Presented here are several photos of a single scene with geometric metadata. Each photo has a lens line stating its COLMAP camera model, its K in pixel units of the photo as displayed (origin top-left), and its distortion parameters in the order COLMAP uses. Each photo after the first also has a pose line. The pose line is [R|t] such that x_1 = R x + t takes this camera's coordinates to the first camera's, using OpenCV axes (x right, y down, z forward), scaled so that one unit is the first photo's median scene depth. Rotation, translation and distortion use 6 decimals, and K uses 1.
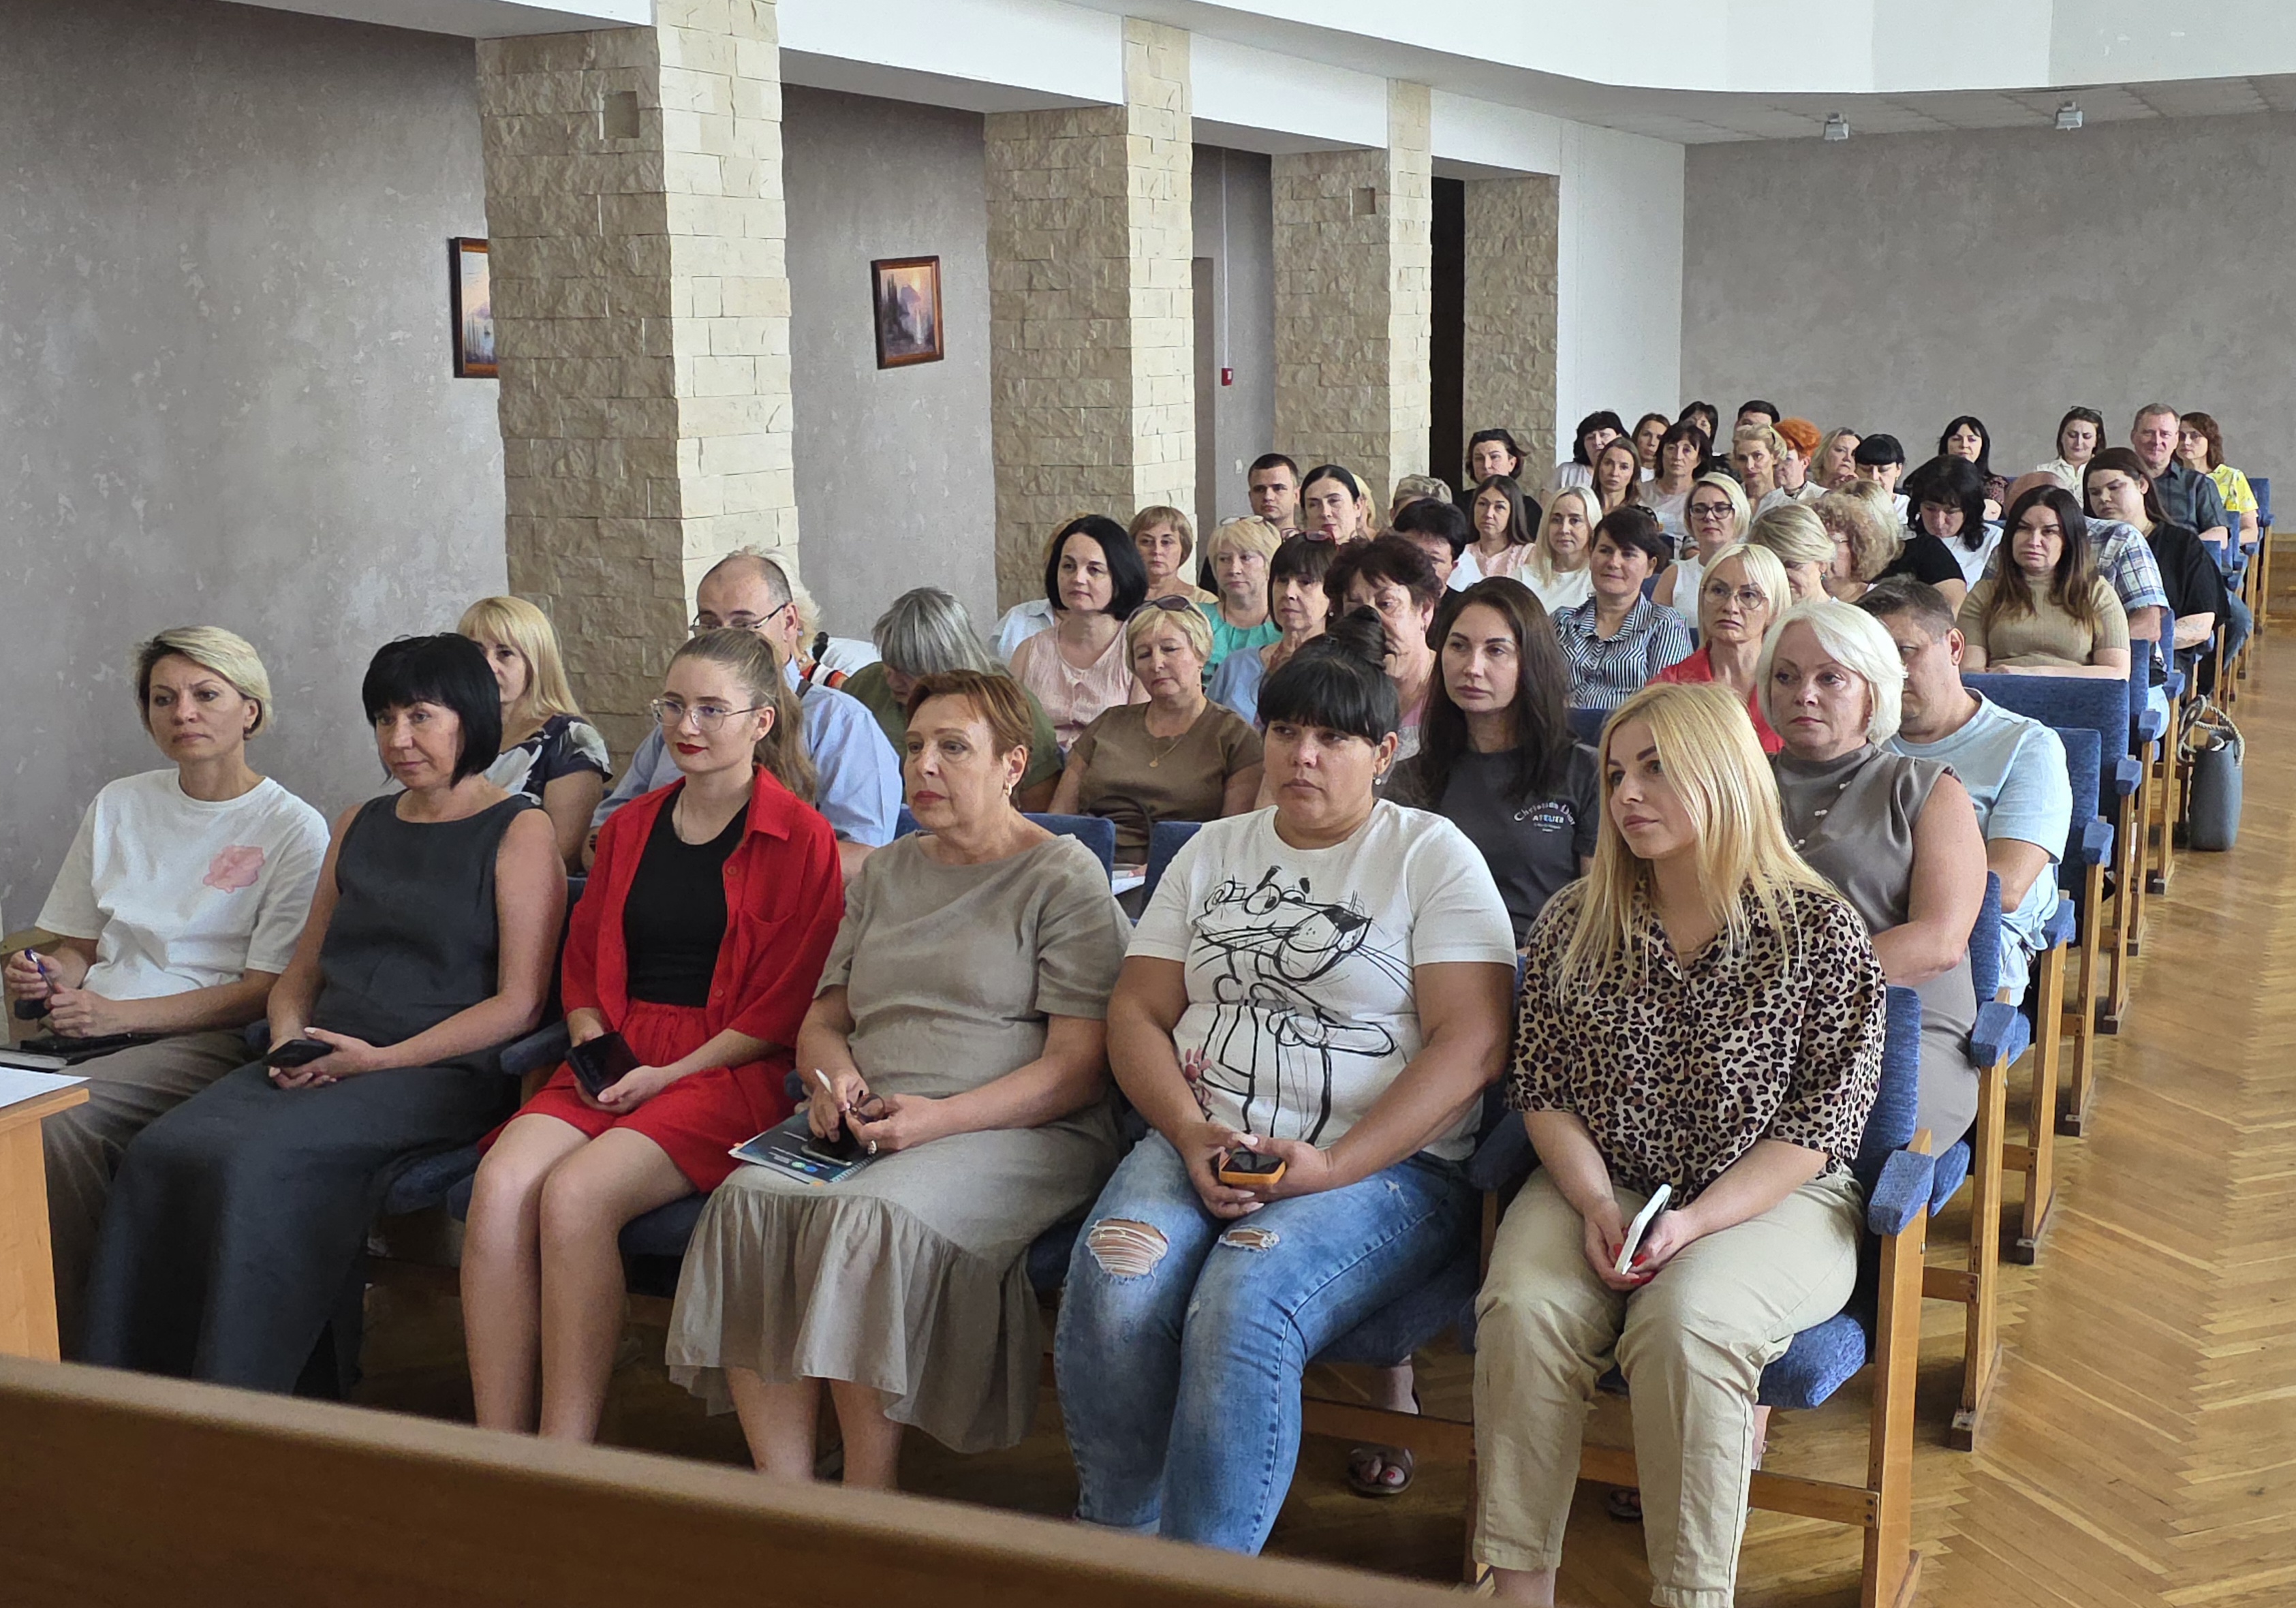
lens RADIAL K [[3106.1, 0, 1148.0], [0, 3106.1, 684.5], [0, 0, 1]] dist [0.226213, -1.093298]
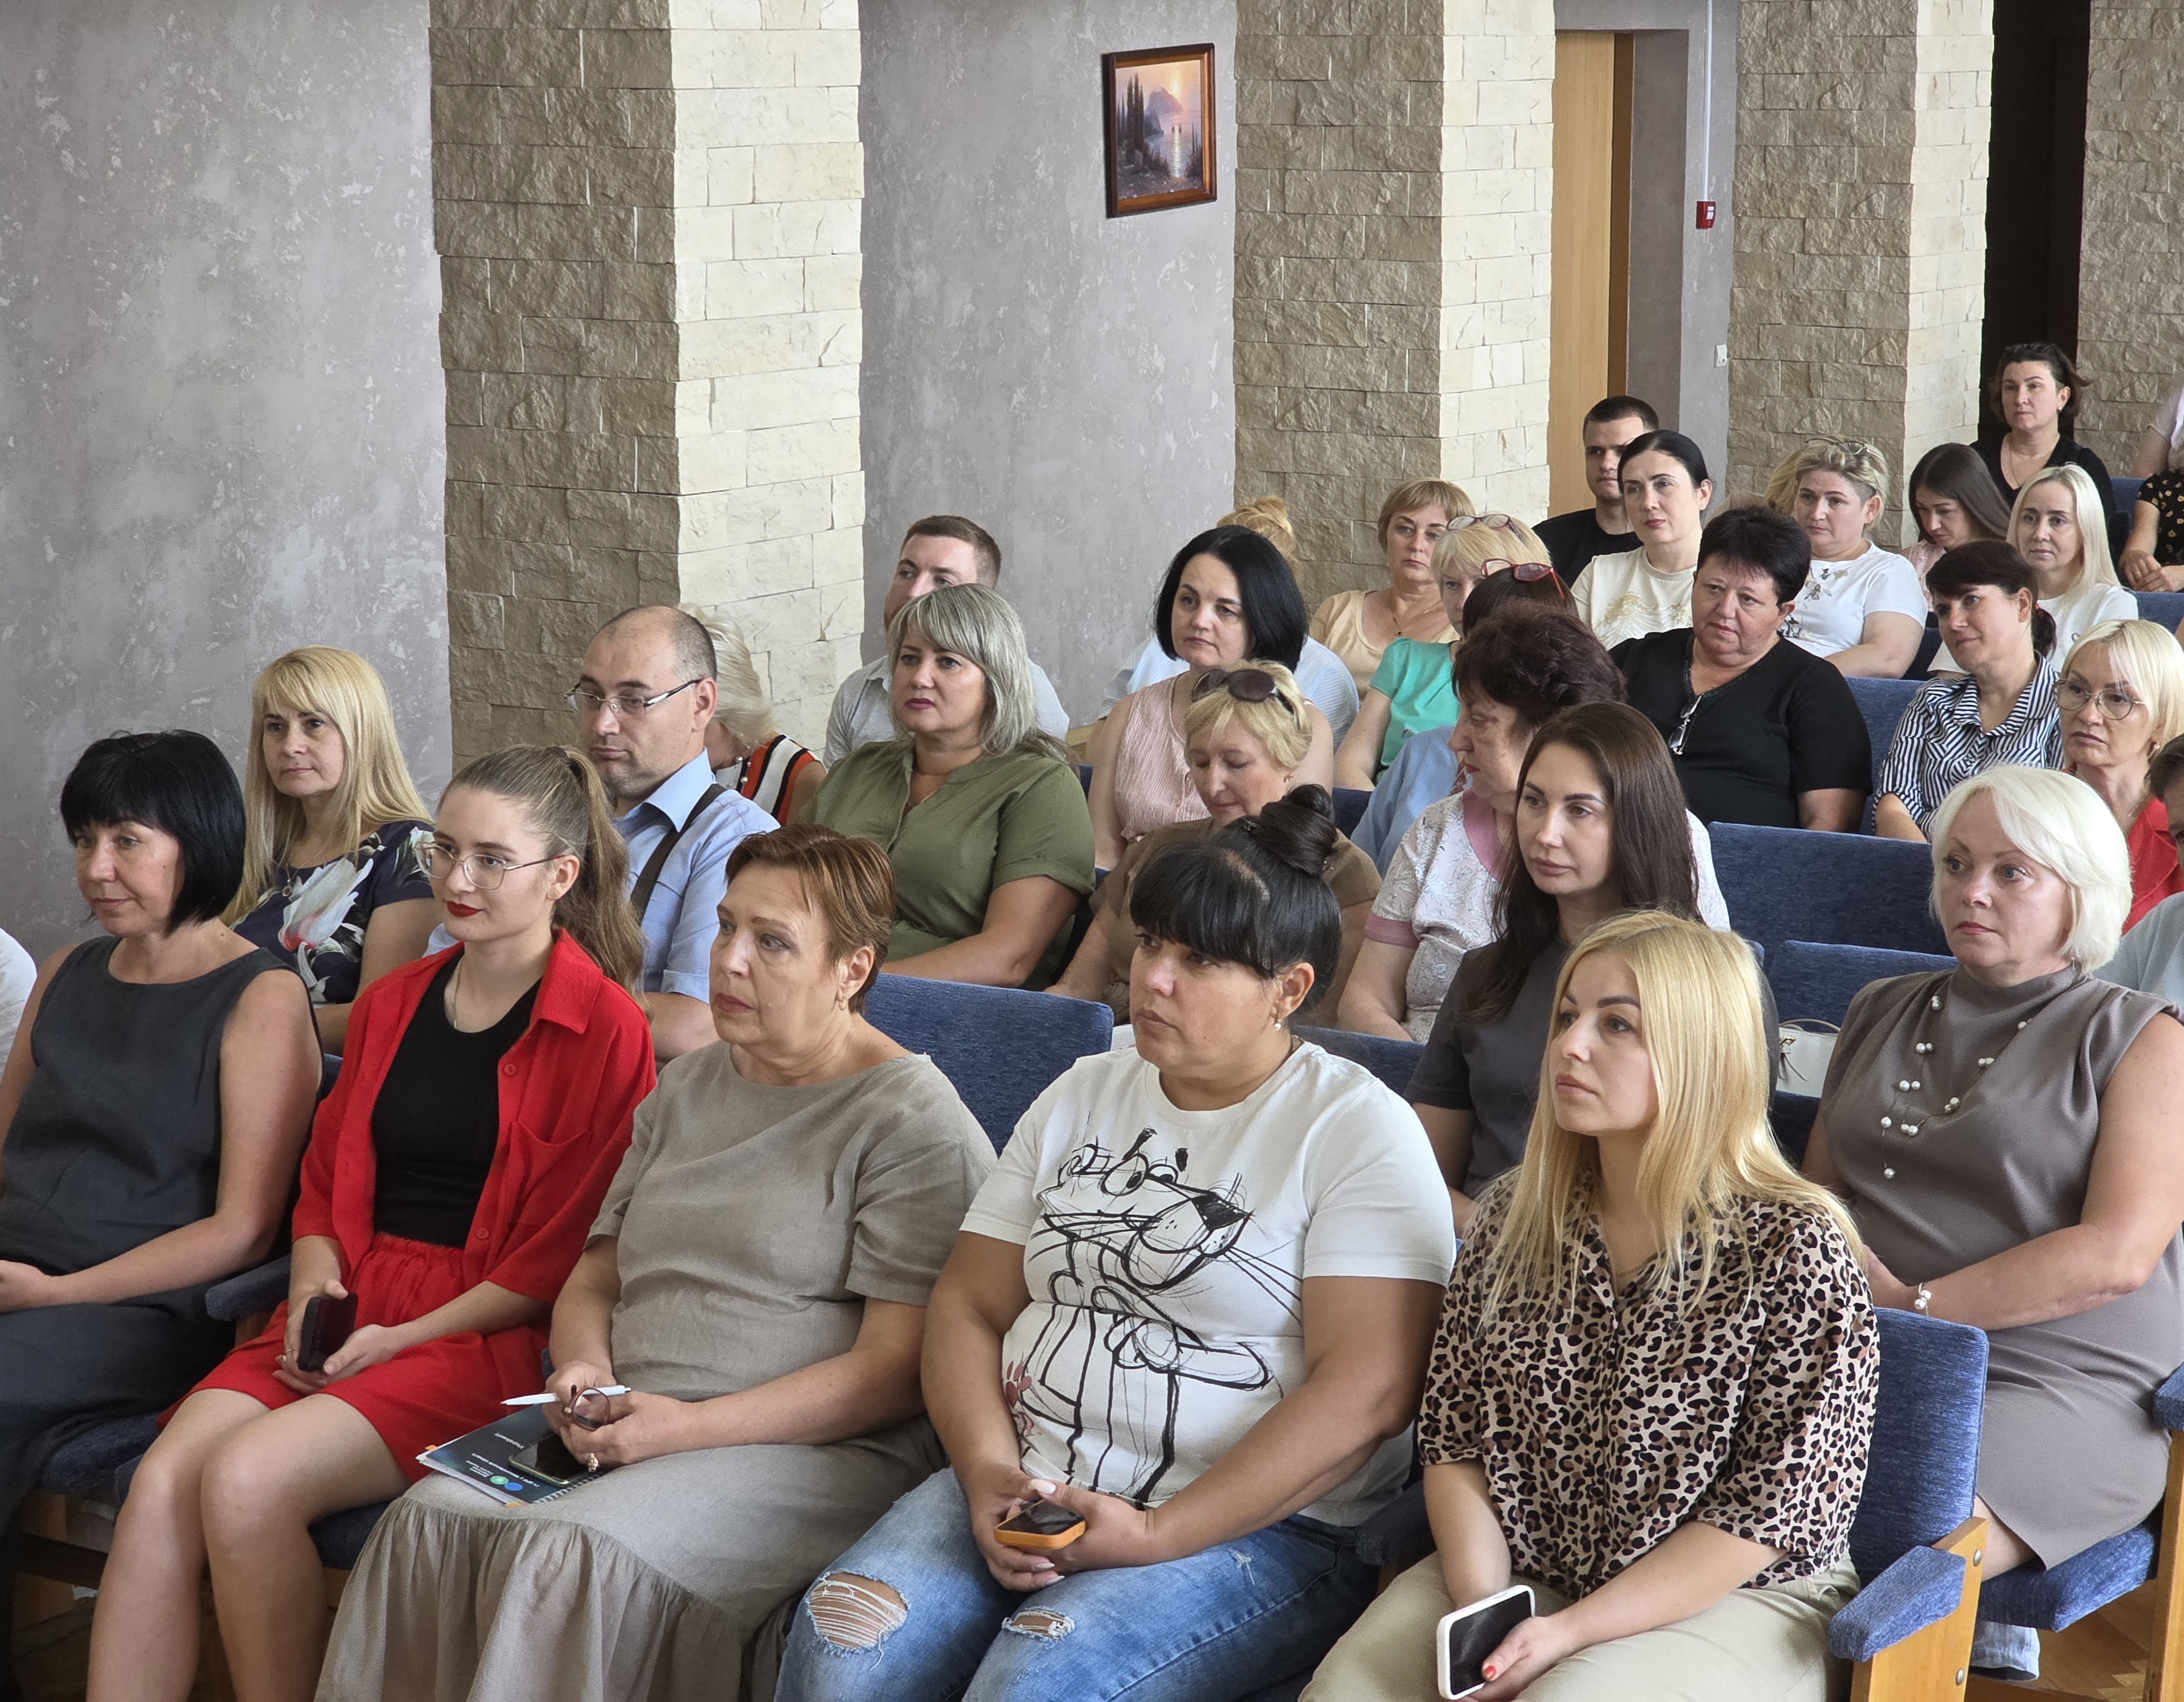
lens RADIAL K [[5176.5, 0, 1092.0], [0, 5176.5, 851.0], [0, 0, 1]] dist [-0.124607, 0.784970]
pose [[0.988297, 0.044076, -0.146033, 0.178321], [-0.036470, 0.997855, 0.054362, -0.063587], [0.148116, -0.048400, 0.987785, -0.199734]]
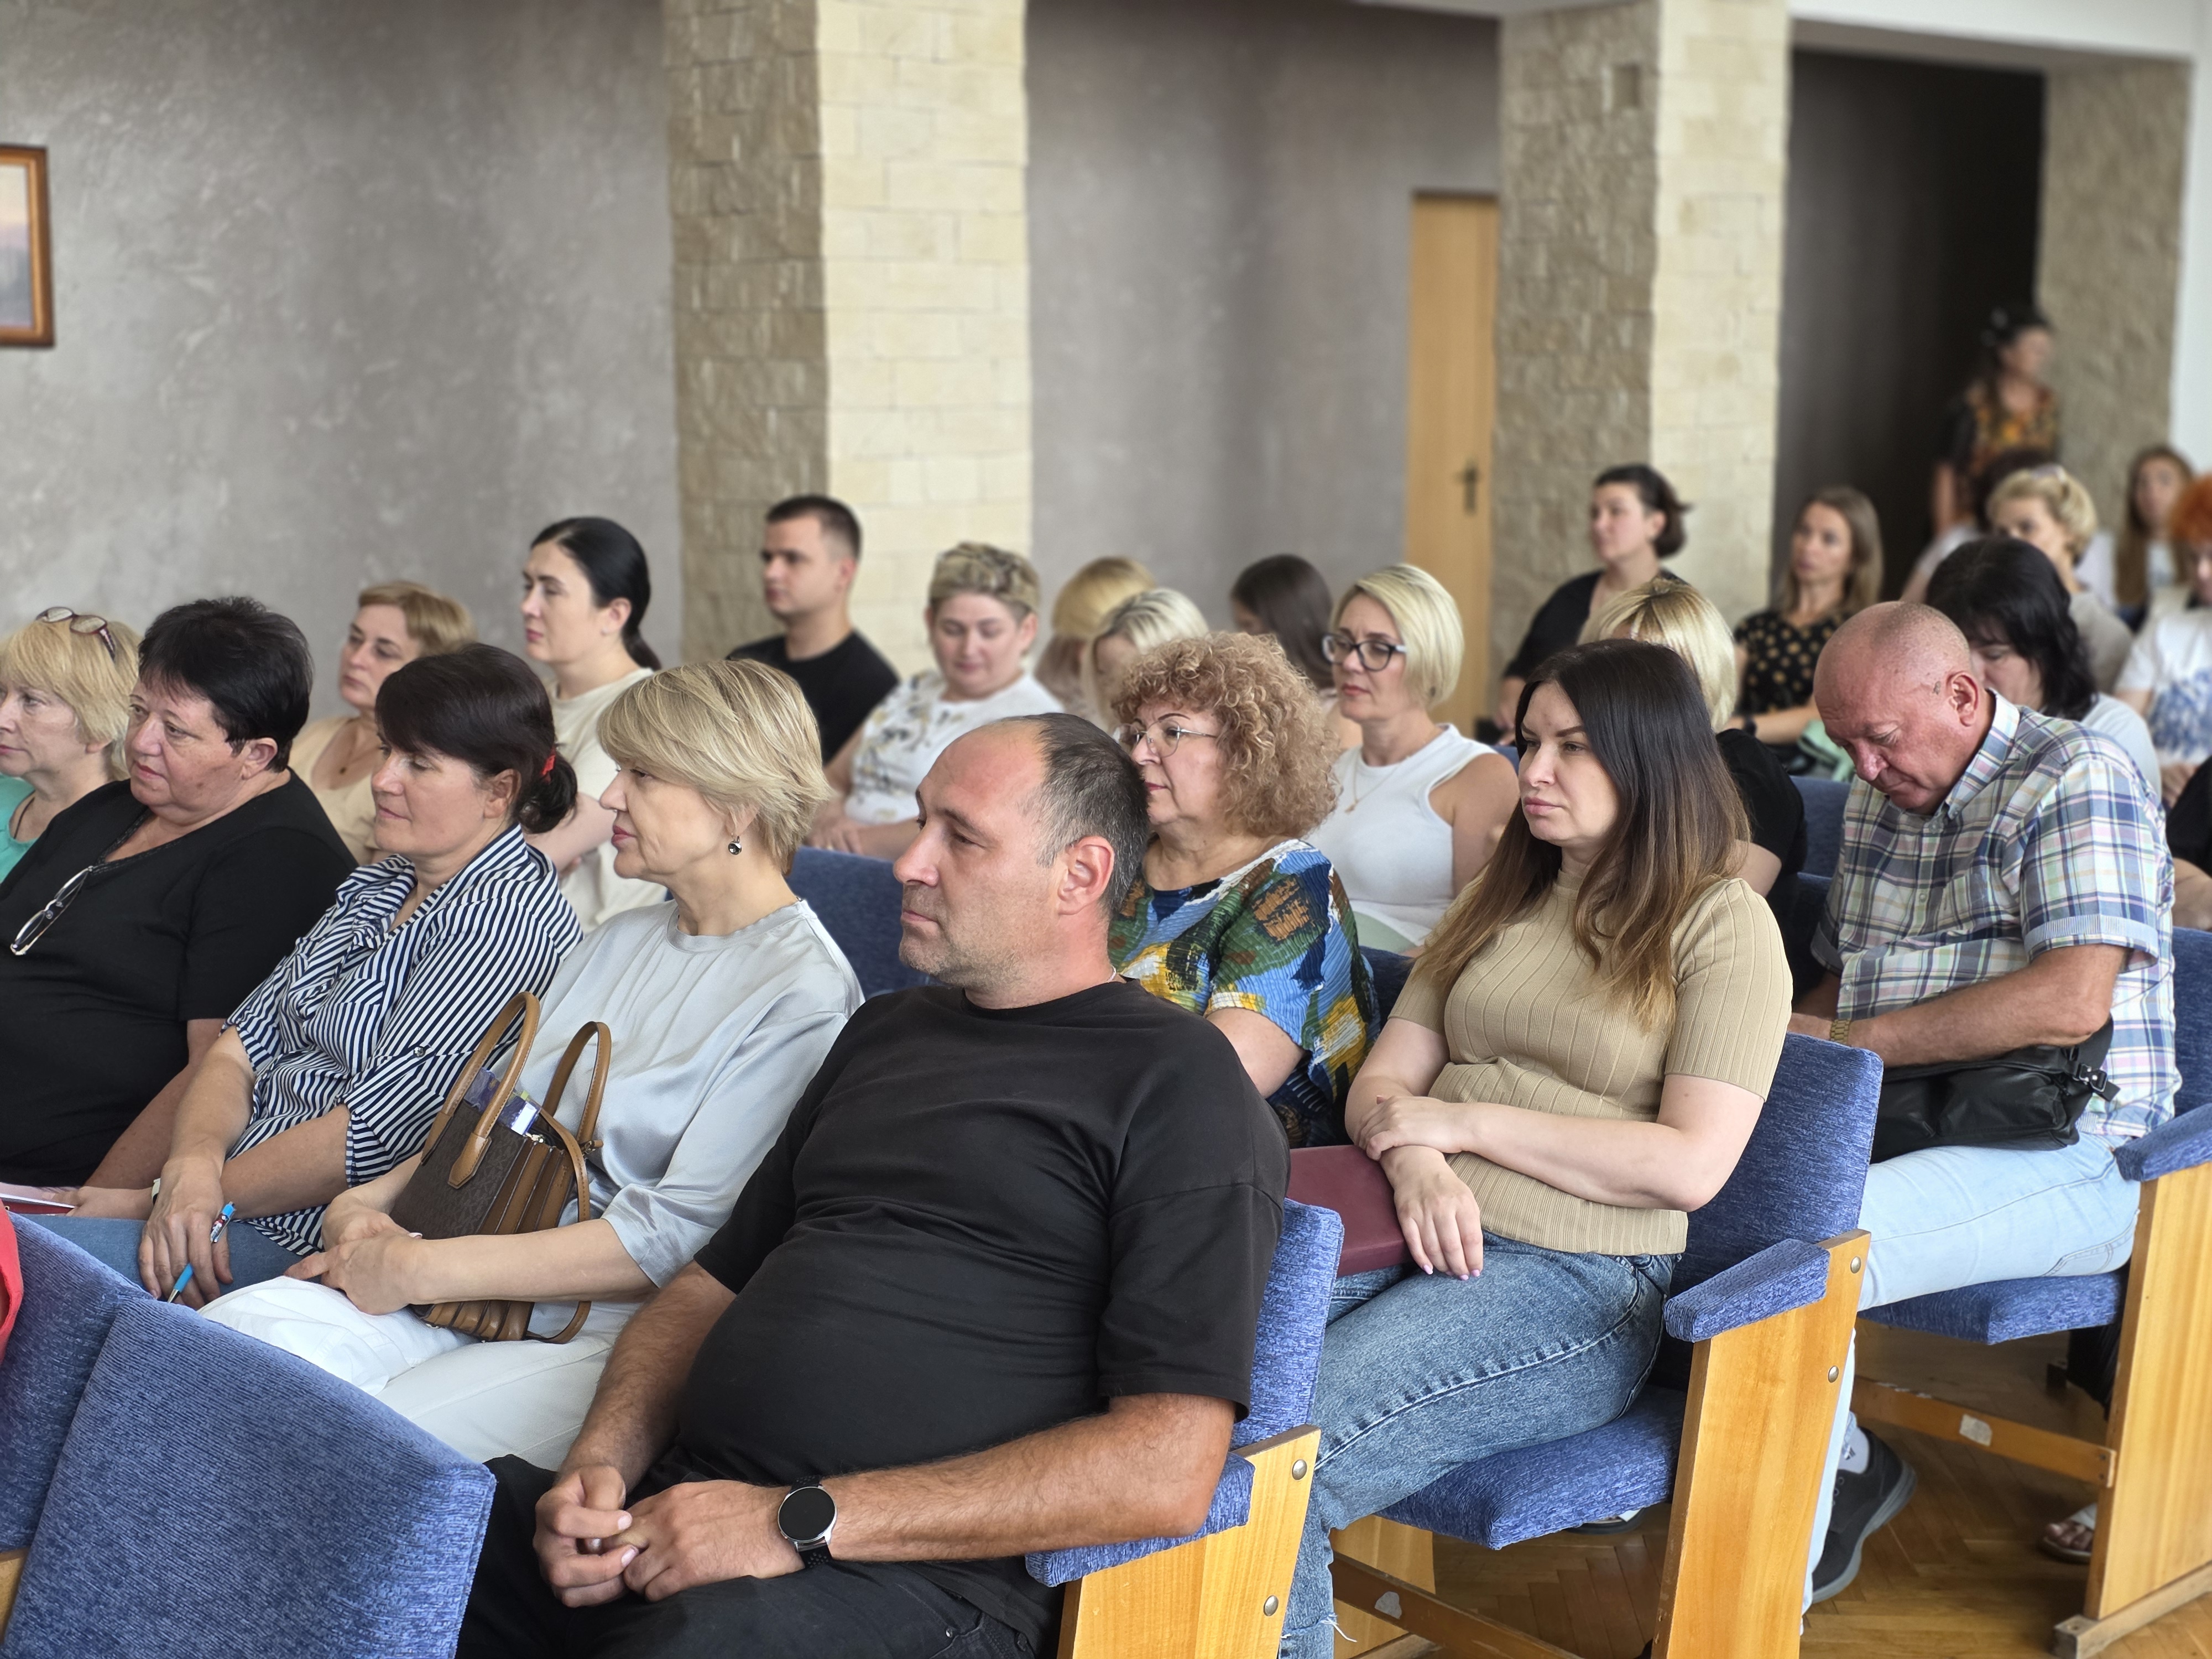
lens RADIAL K [[3126.0, 0, 1106.0], [0, 3126.0, 829.5], [0, 0, 1]] dist [0.175585, -0.565608]
pose [[0.897419, 0.077338, -0.434347, 0.639397], [-0.060552, 0.996790, 0.052375, -0.089073], [0.437003, -0.020702, 0.899222, 0.981659]]
